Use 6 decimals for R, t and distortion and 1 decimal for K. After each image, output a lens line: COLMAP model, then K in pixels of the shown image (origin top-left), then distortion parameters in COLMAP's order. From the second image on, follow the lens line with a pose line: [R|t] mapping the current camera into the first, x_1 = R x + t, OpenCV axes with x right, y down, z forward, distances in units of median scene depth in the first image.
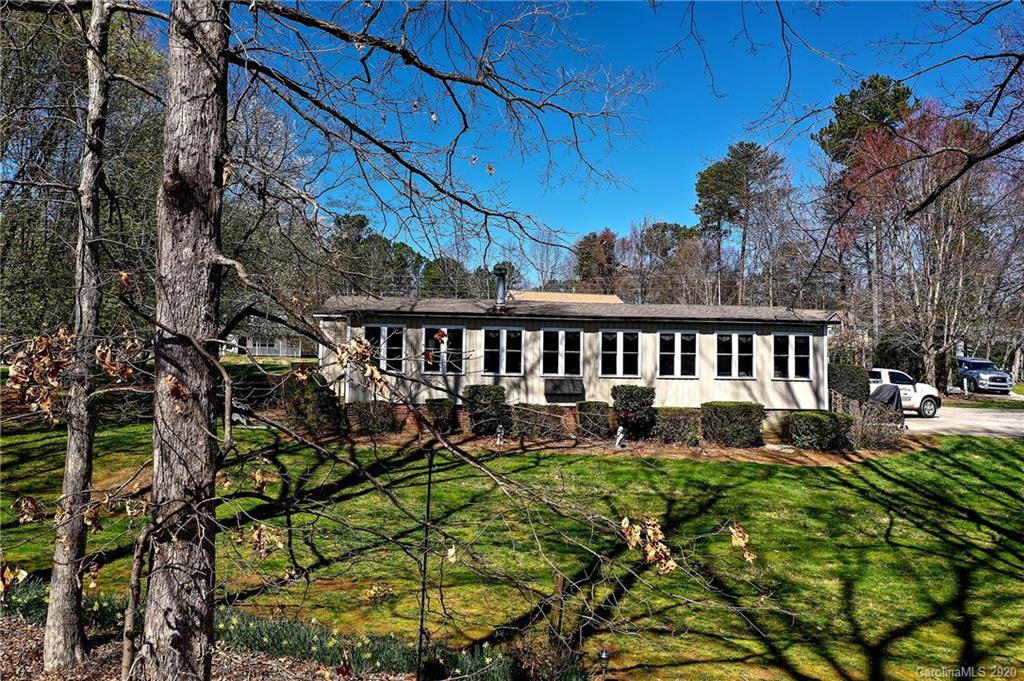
lens RADIAL K [[849.3, 0, 512.0], [0, 849.3, 340.5], [0, 0, 1]] dist [0.045231, -0.001784]
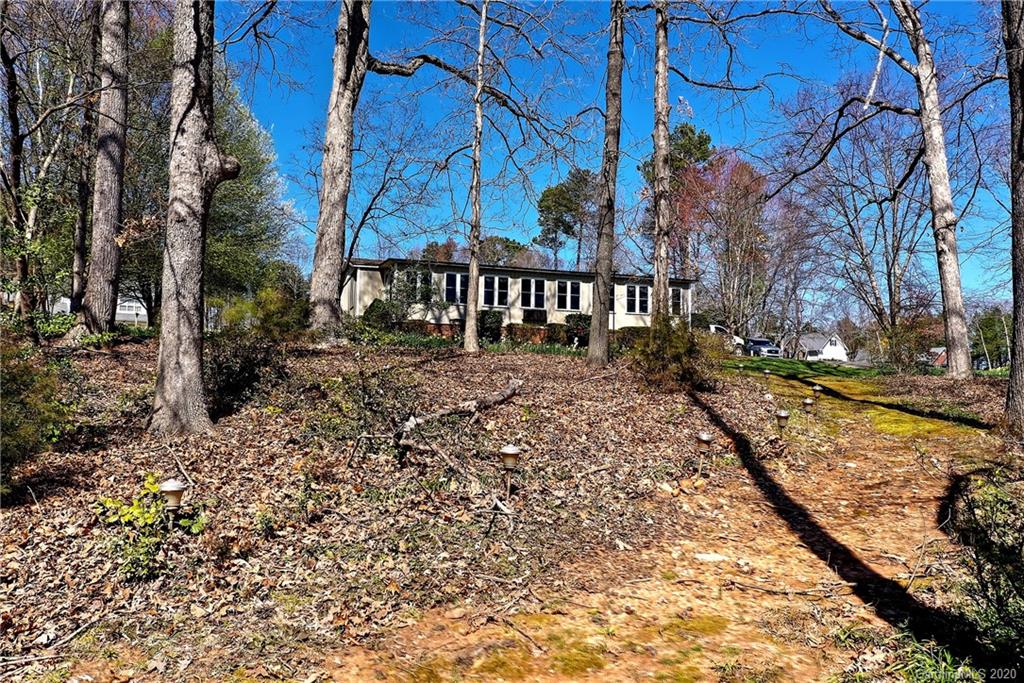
lens RADIAL K [[849.3, 0, 512.0], [0, 849.3, 341.5], [0, 0, 1]] dist [0.045231, -0.001784]
pose [[0.972295, 0.020490, 0.232858, -0.332364], [-0.015745, 0.999629, -0.022219, 0.135895], [-0.233227, 0.017937, 0.972257, -0.478820]]
